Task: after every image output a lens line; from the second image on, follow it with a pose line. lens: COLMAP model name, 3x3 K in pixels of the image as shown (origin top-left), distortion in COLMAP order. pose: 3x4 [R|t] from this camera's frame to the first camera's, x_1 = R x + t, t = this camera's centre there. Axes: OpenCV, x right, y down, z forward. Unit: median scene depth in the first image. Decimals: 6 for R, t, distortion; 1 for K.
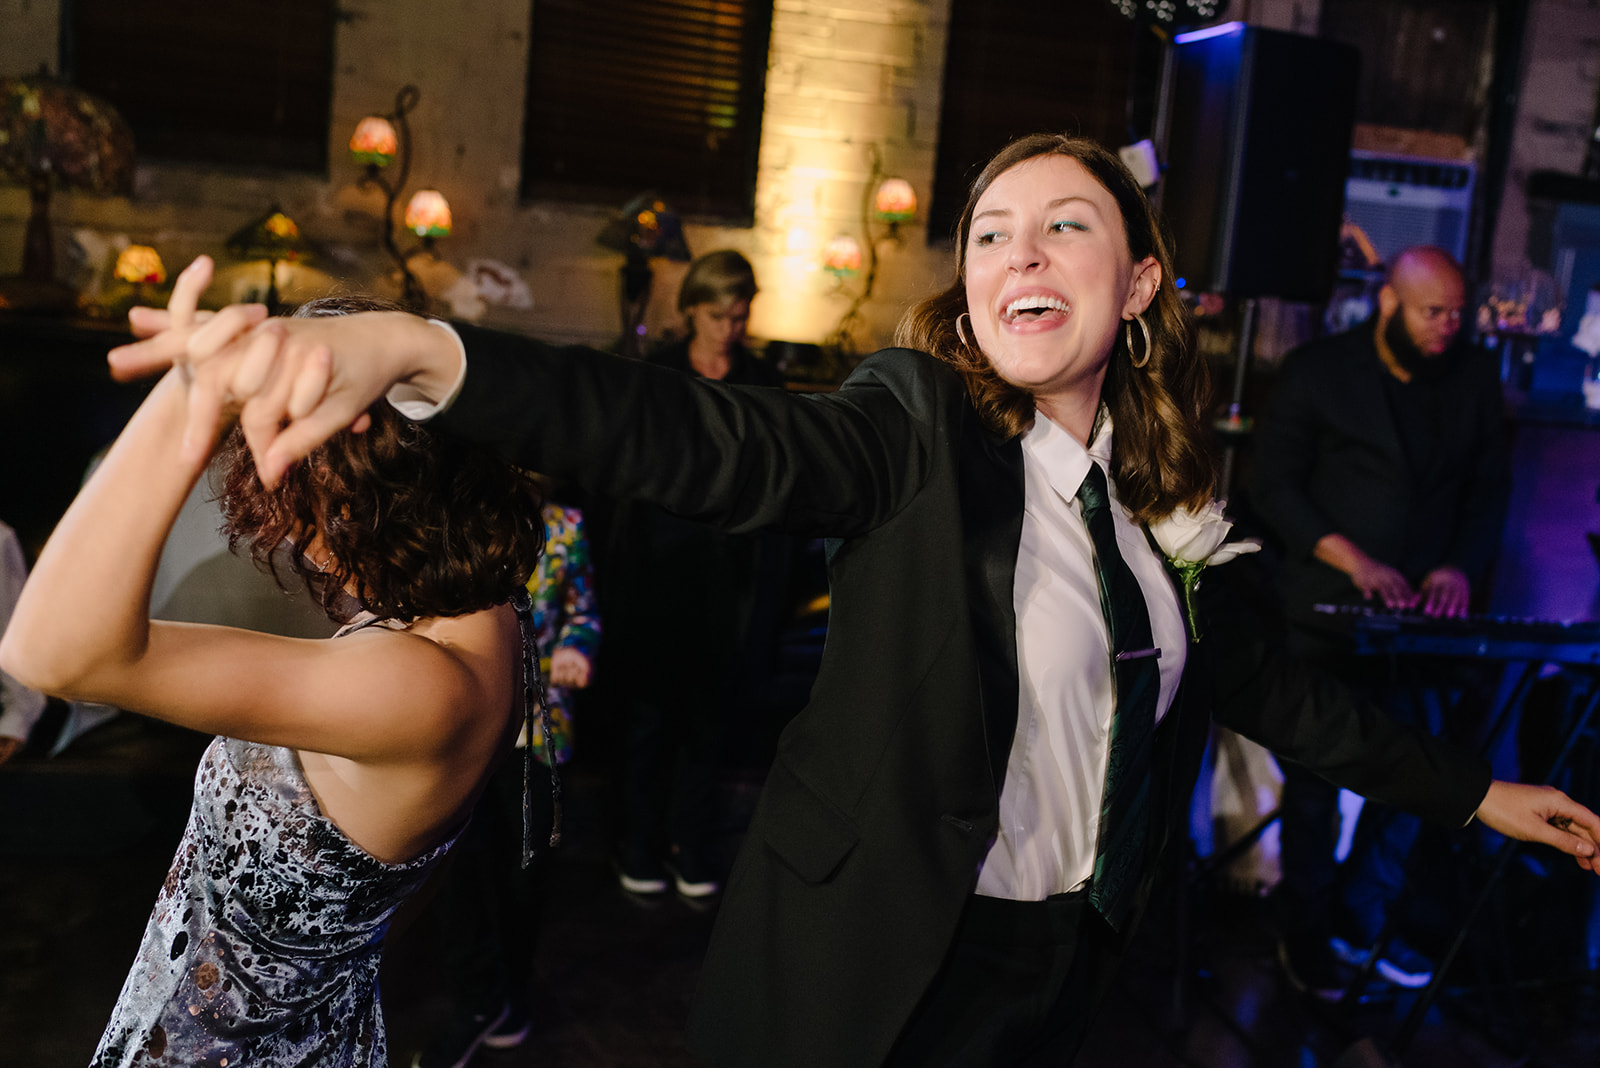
lens RADIAL K [[1703.1, 0, 869.6], [0, 1703.1, 528.8], [0, 0, 1]] dist [0.004824, -0.002896]
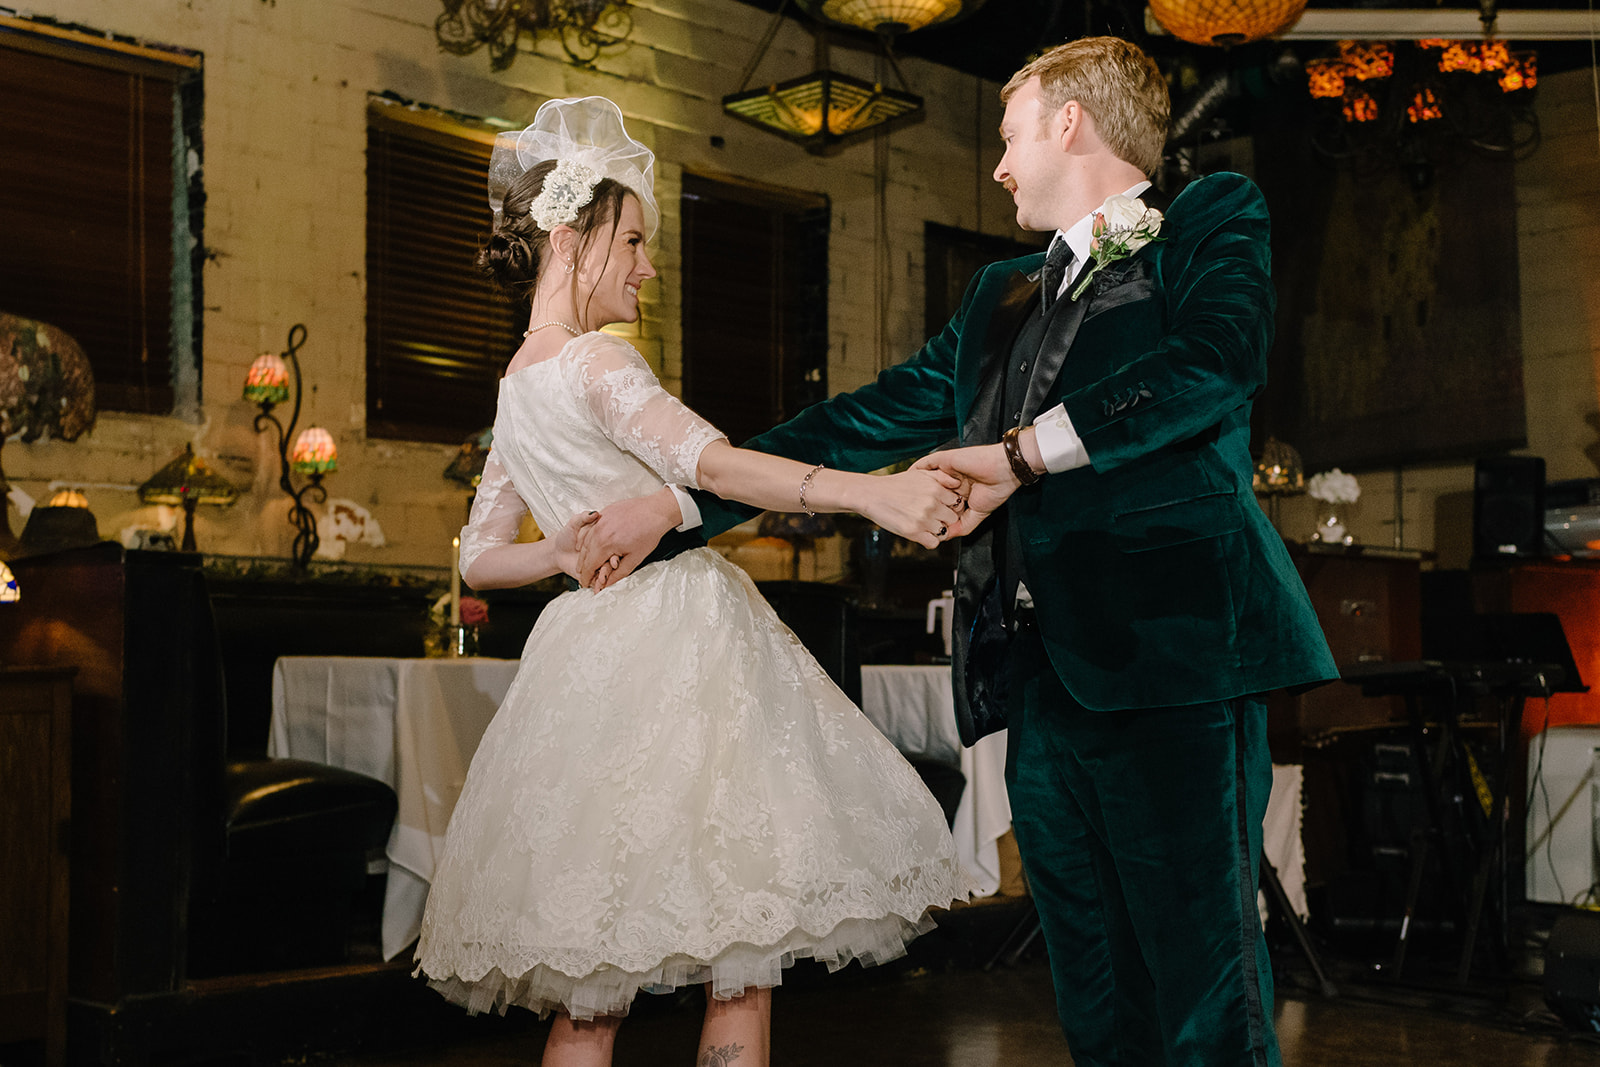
lens RADIAL K [[2163.0, 0, 708.9], [0, 2163.0, 633.7], [0, 0, 1]] dist [0.001383, 0.015631]
pose [[0.860693, -0.084270, 0.502103, -0.659393], [0.155789, 0.982494, -0.102154, 0.075617], [-0.484704, 0.166145, 0.858753, -0.147154]]
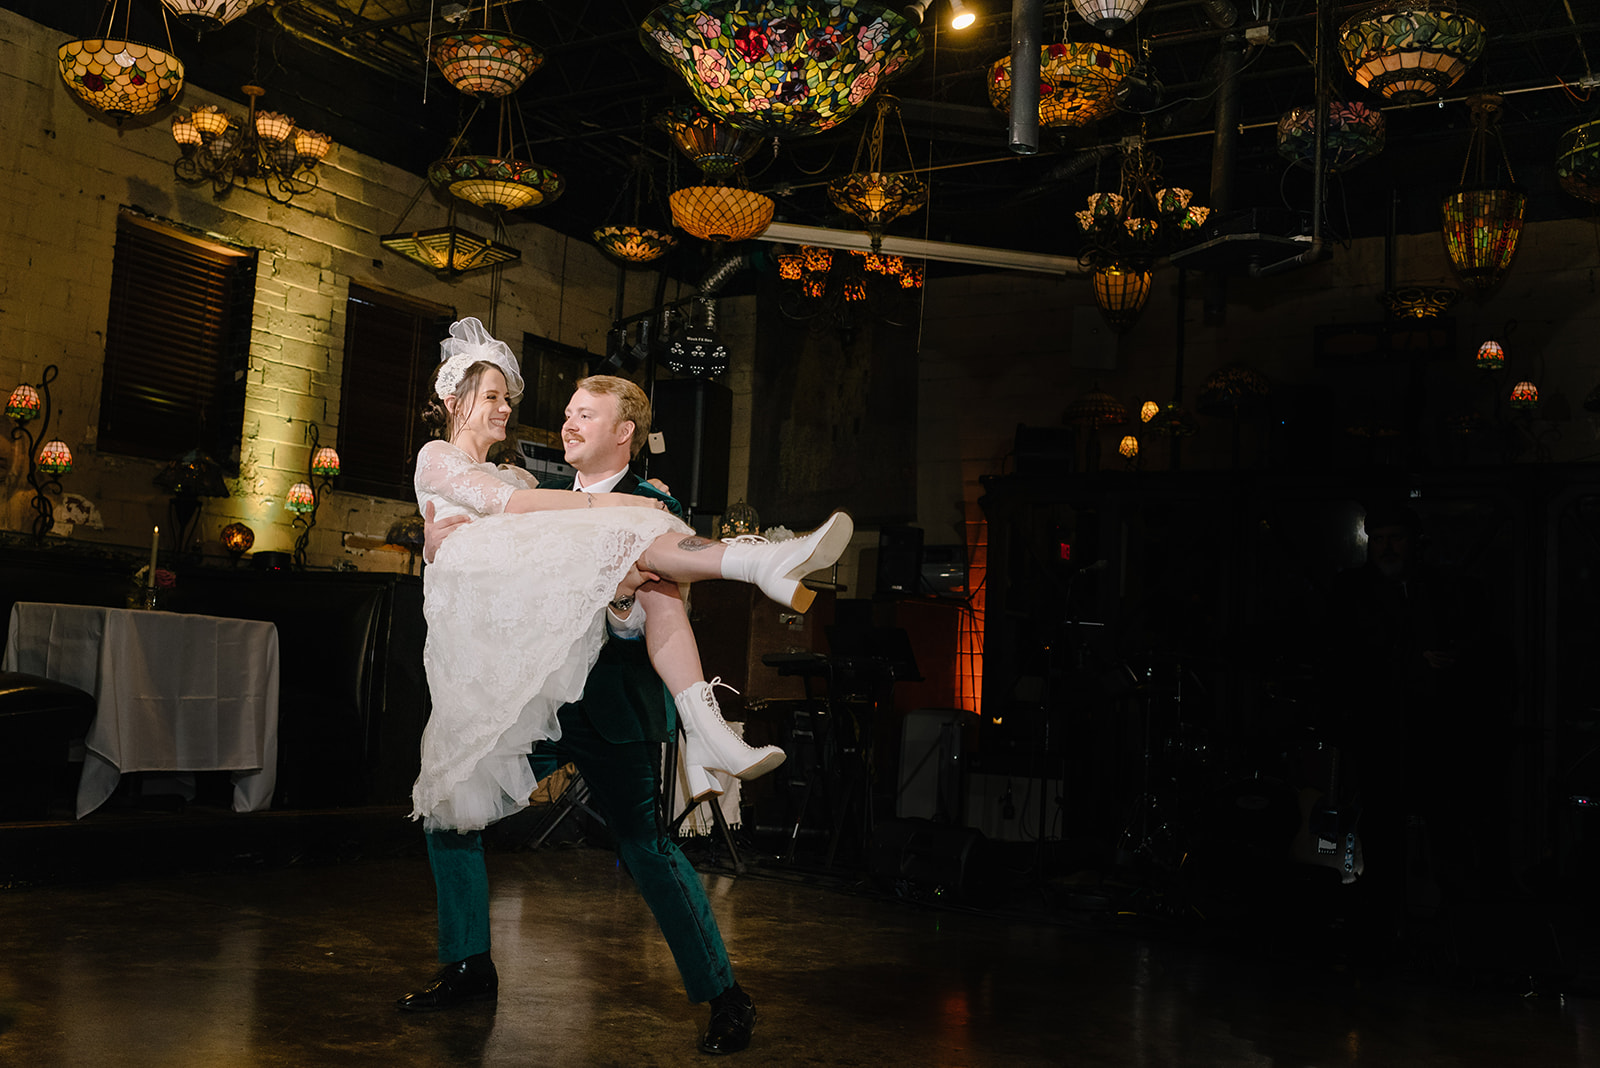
lens RADIAL K [[1664.8, 0, 741.8], [0, 1664.8, 518.6], [0, 0, 1]] dist [0.006614, -0.002759]
pose [[0.734539, 0.011327, 0.678472, -0.714360], [0.115402, 0.983210, -0.141352, 0.105668], [-0.668682, 0.182126, 0.720899, -0.285372]]
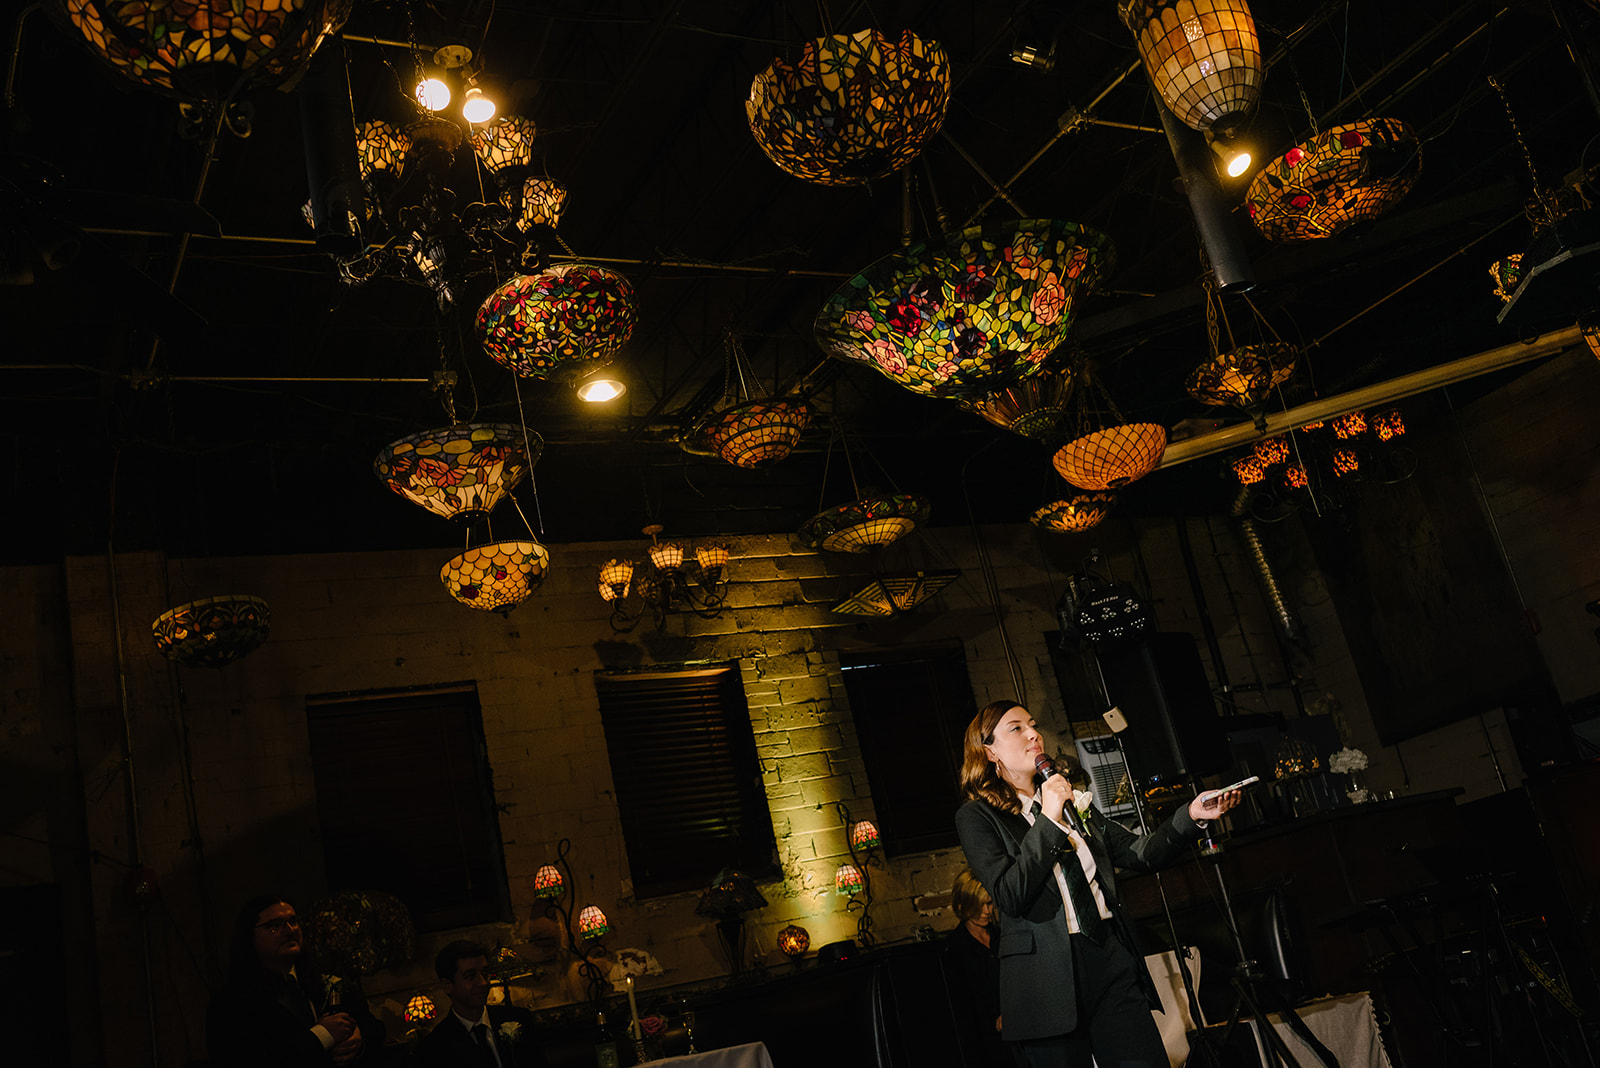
lens RADIAL K [[1601.6, 0, 761.9], [0, 1601.6, 512.9], [0, 0, 1]] dist [0.008067, 0.002902]
pose [[0.930303, -0.210758, 0.300195, -0.433590], [0.326644, 0.848347, -0.416668, 0.122884], [-0.166854, 0.485684, 0.858062, -0.319814]]
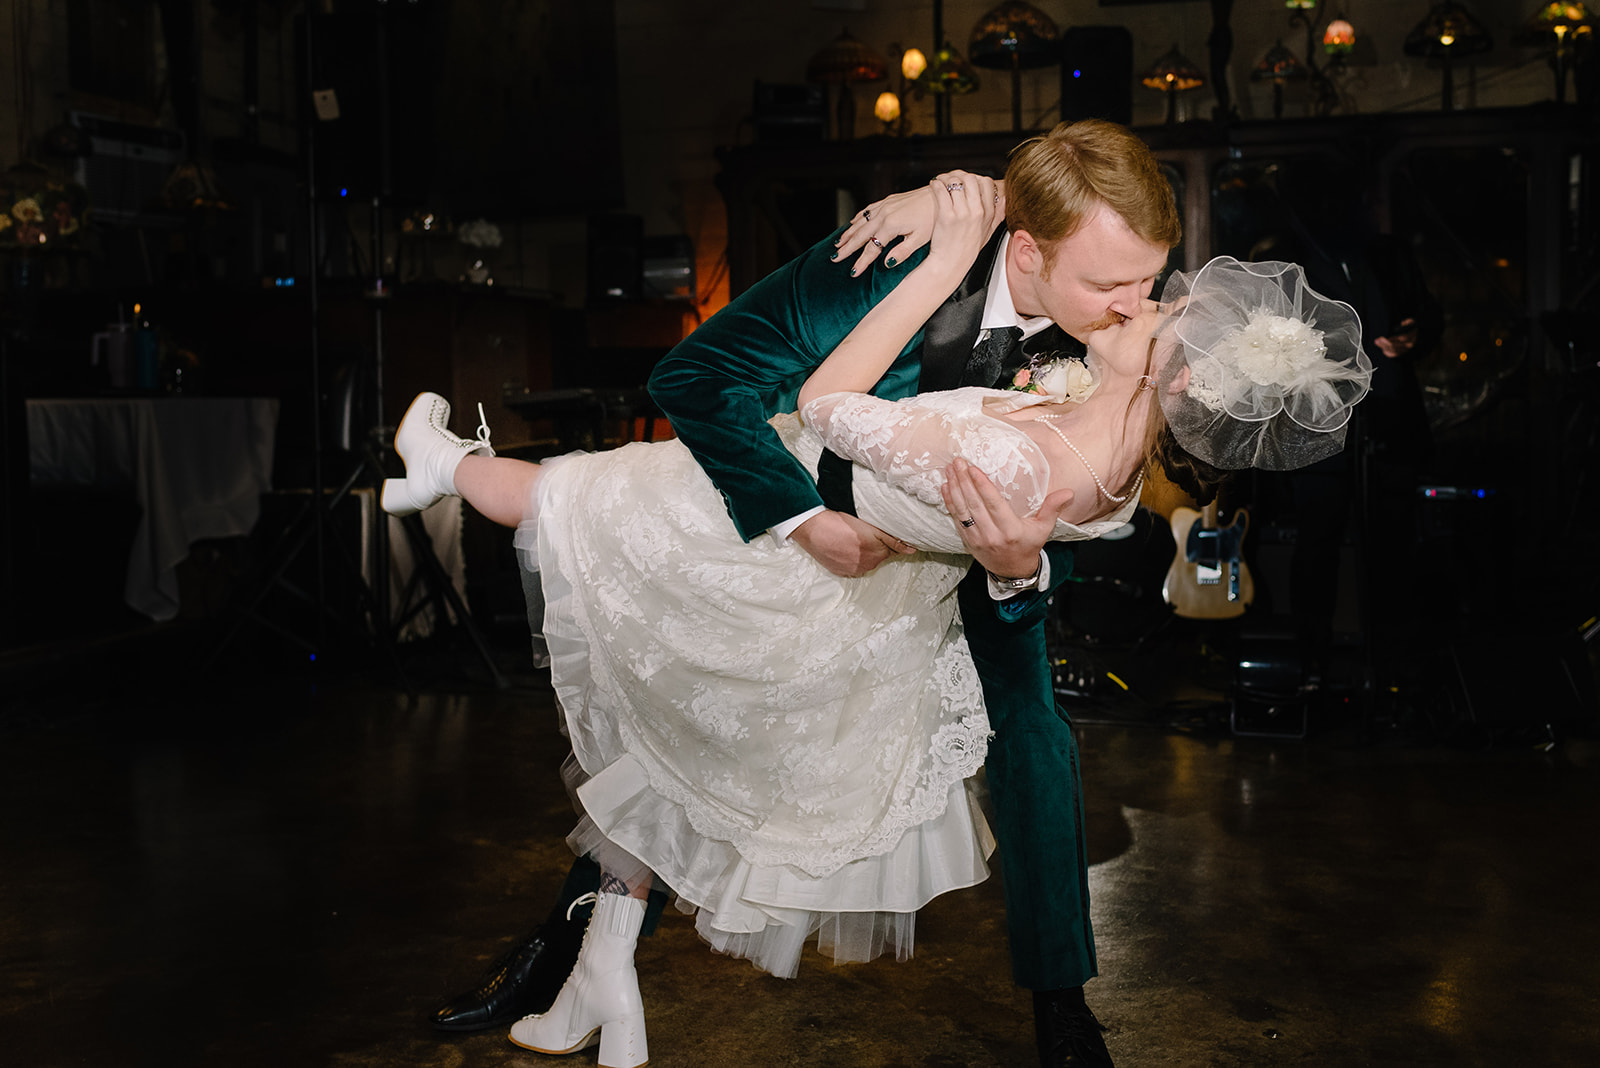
lens RADIAL K [[1768.9, 0, 909.9], [0, 1768.9, 478.2], [0, 0, 1]] dist [0.006613, 0.002225]
pose [[0.468675, -0.144338, 0.871499, -0.609560], [0.189159, 0.980075, 0.060594, 0.059440], [-0.862881, 0.136453, 0.486639, -0.040761]]
